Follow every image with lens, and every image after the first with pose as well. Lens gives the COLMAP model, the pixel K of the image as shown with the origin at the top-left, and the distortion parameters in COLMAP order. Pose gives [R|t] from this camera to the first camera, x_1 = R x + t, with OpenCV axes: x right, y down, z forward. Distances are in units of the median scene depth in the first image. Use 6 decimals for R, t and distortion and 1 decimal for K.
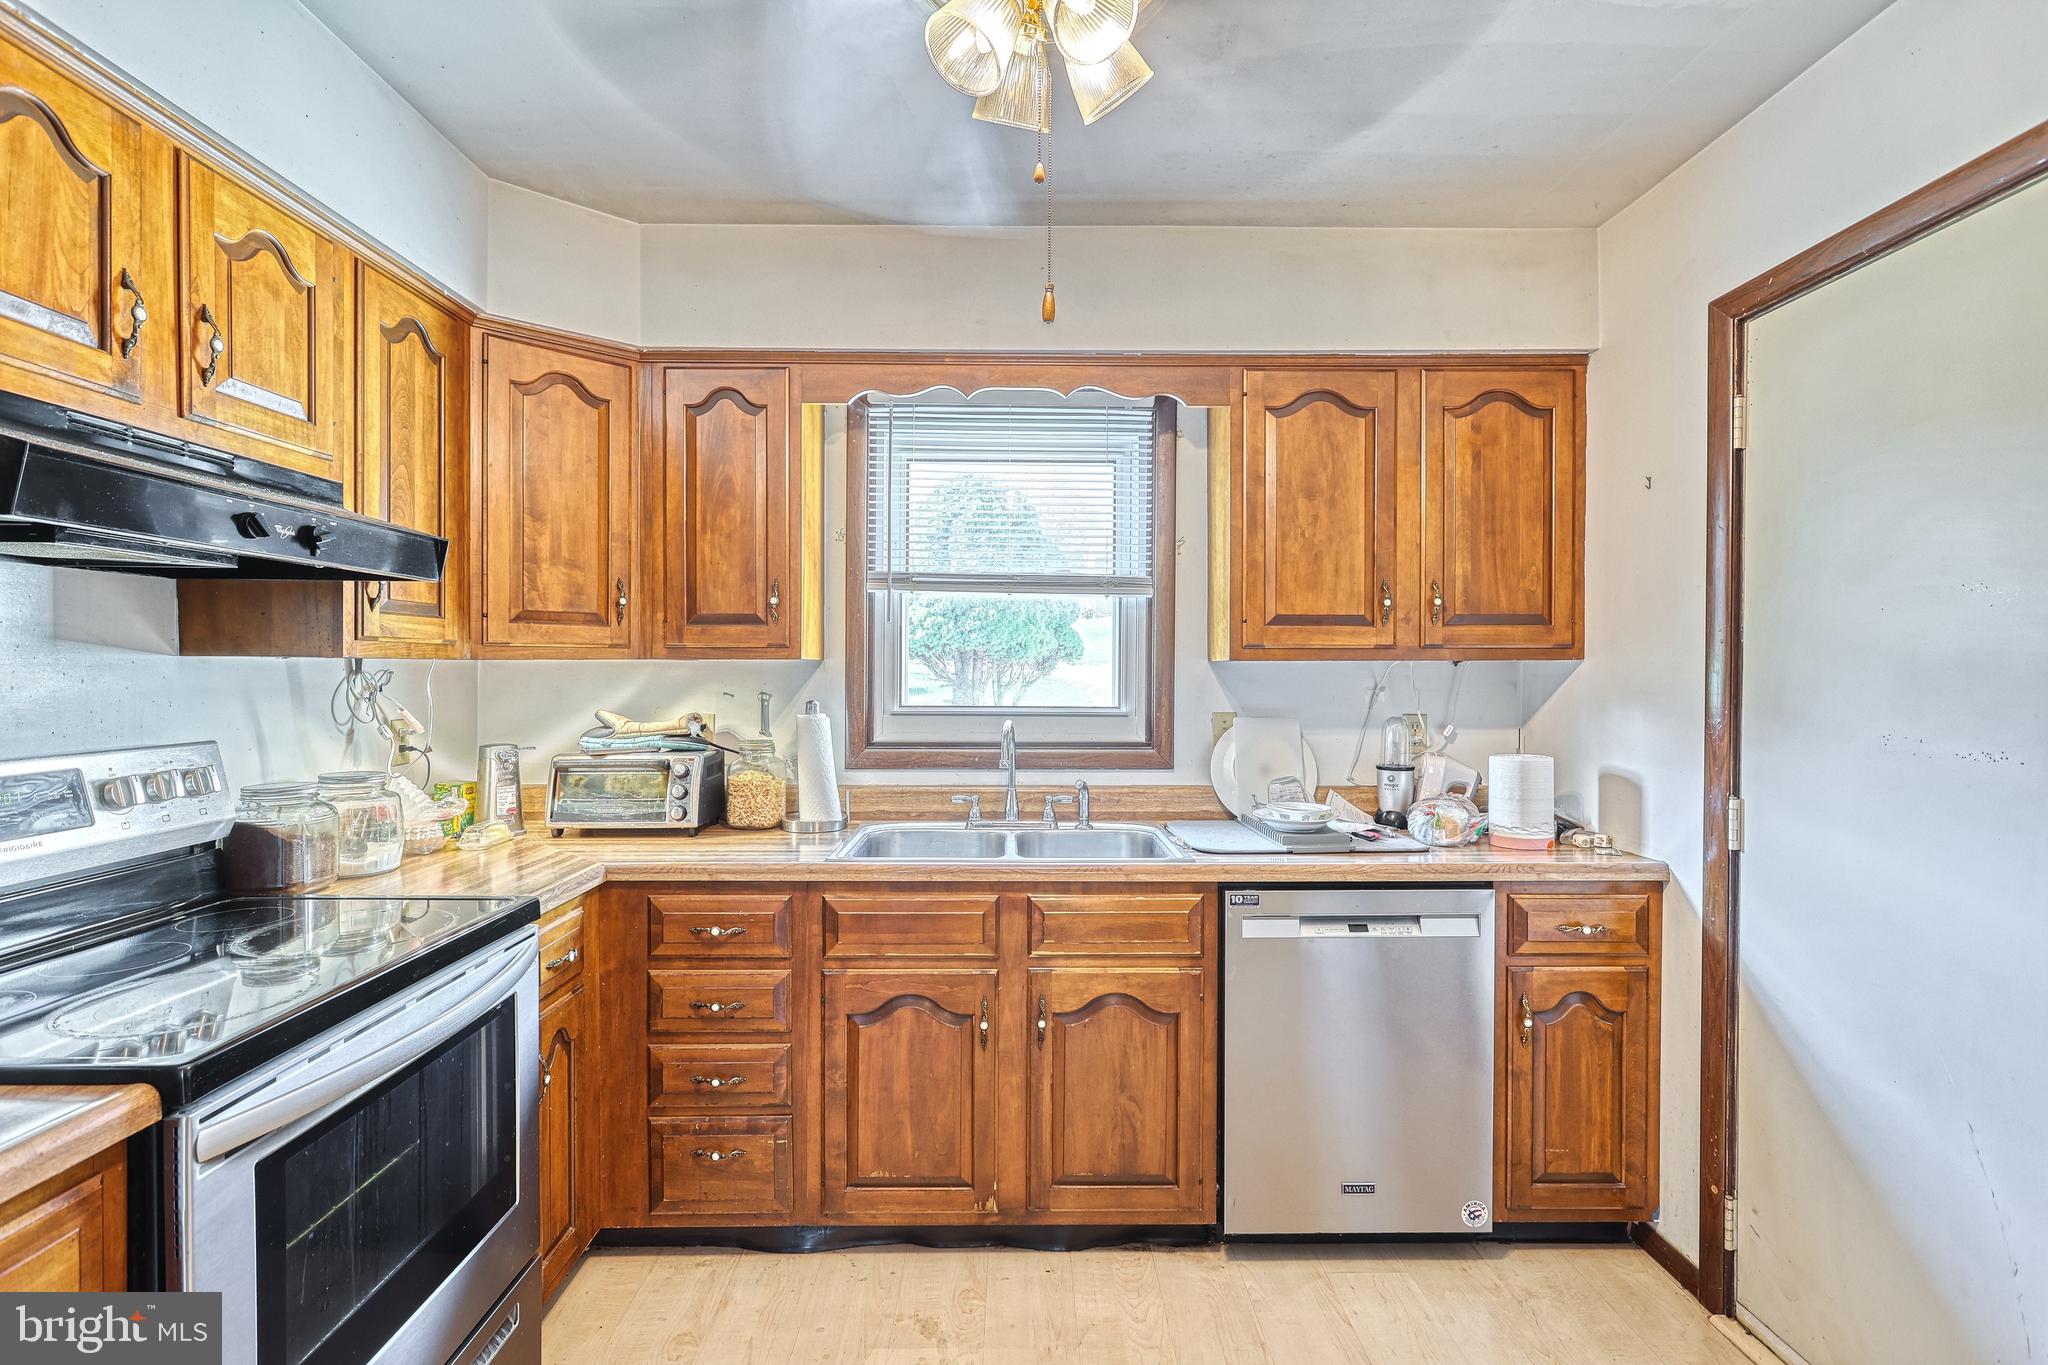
lens RADIAL K [[973.1, 0, 1026.5], [0, 973.1, 677.3], [0, 0, 1]] dist [-0.003755, 0.004334]
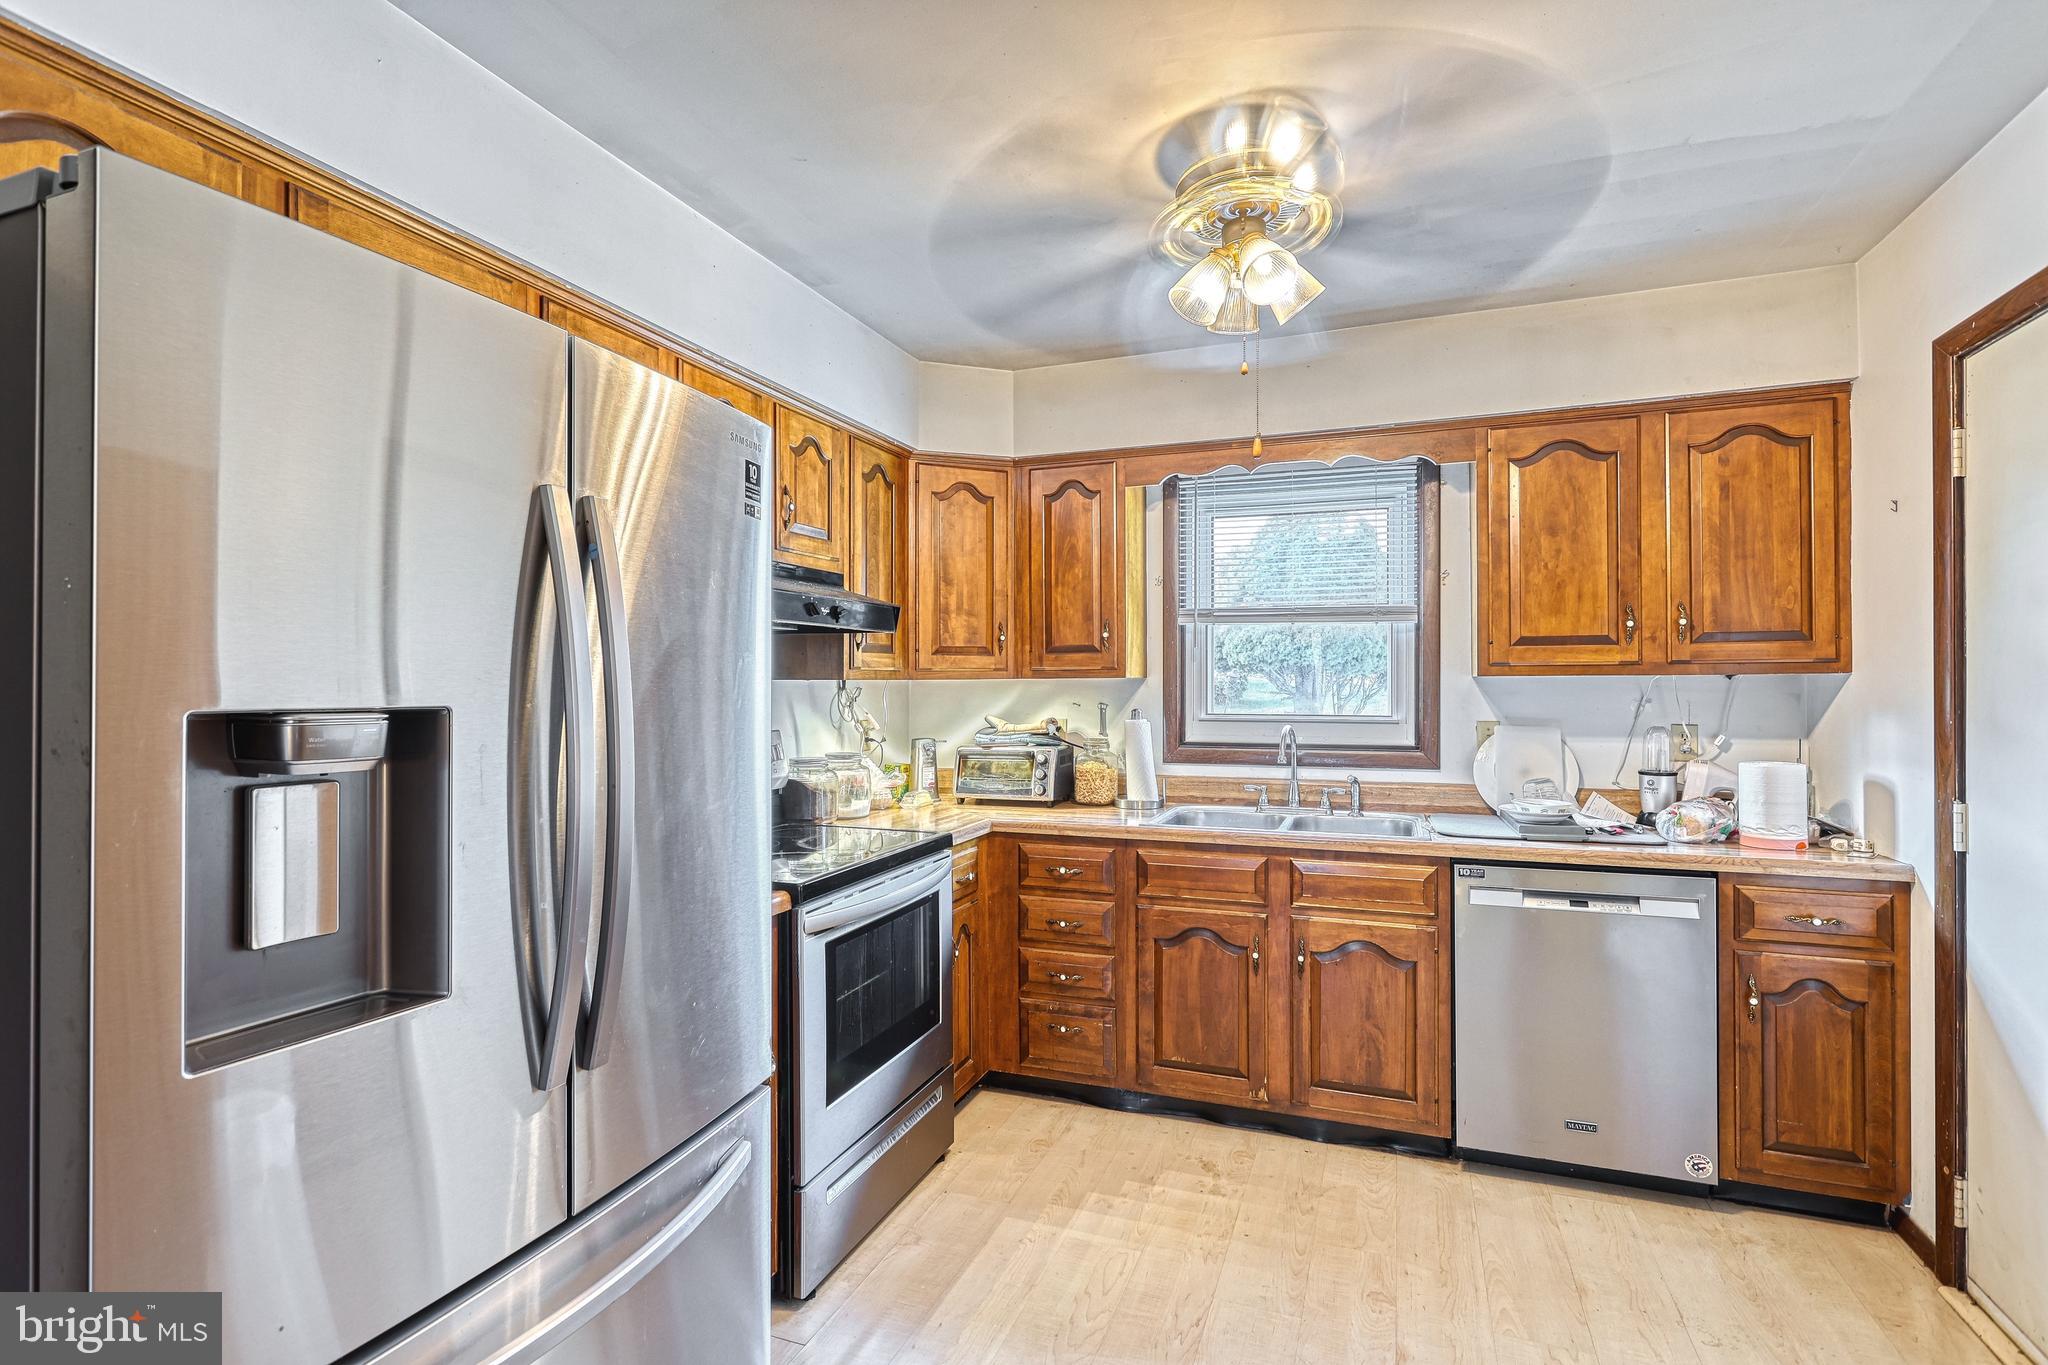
lens RADIAL K [[973.1, 0, 1031.3], [0, 973.1, 680.7], [0, 0, 1]] dist [-0.003755, 0.004334]
pose [[0.932269, -0.006266, -0.361711, 0.148226], [0.002573, 0.999940, -0.010690, -0.000949], [0.361756, 0.009035, 0.932229, -0.332710]]
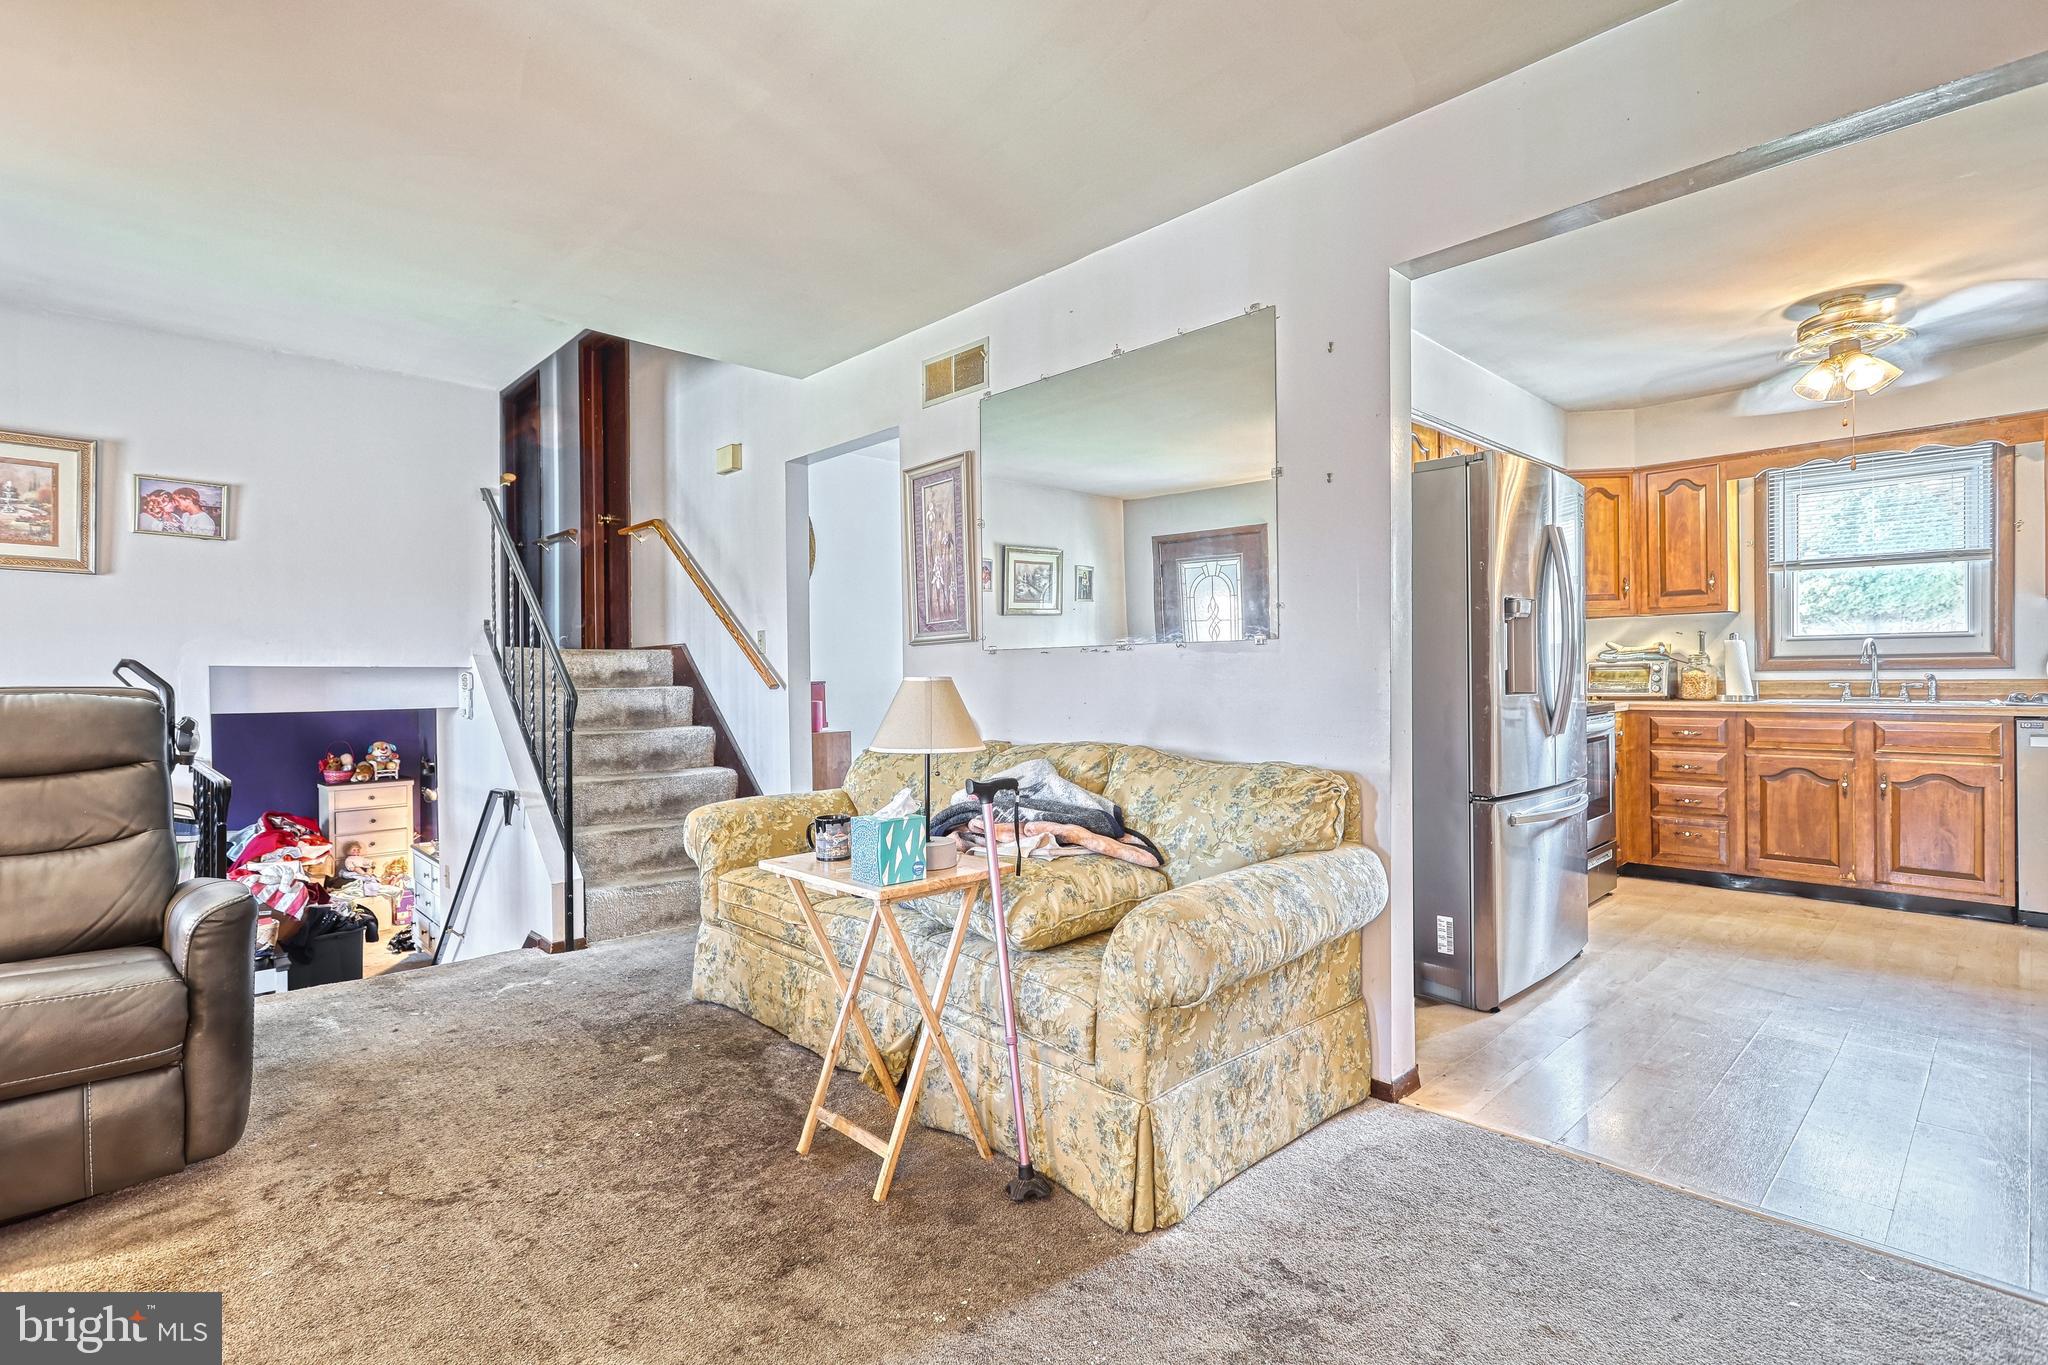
lens RADIAL K [[973.1, 0, 1022.5], [0, 973.1, 681.3], [0, 0, 1]] dist [-0.003755, 0.004334]
pose [[0.686168, -0.007528, -0.727405, 0.247097], [0.008557, 0.999961, -0.002277, 0.131797], [0.727393, -0.004662, 0.686205, -1.566993]]
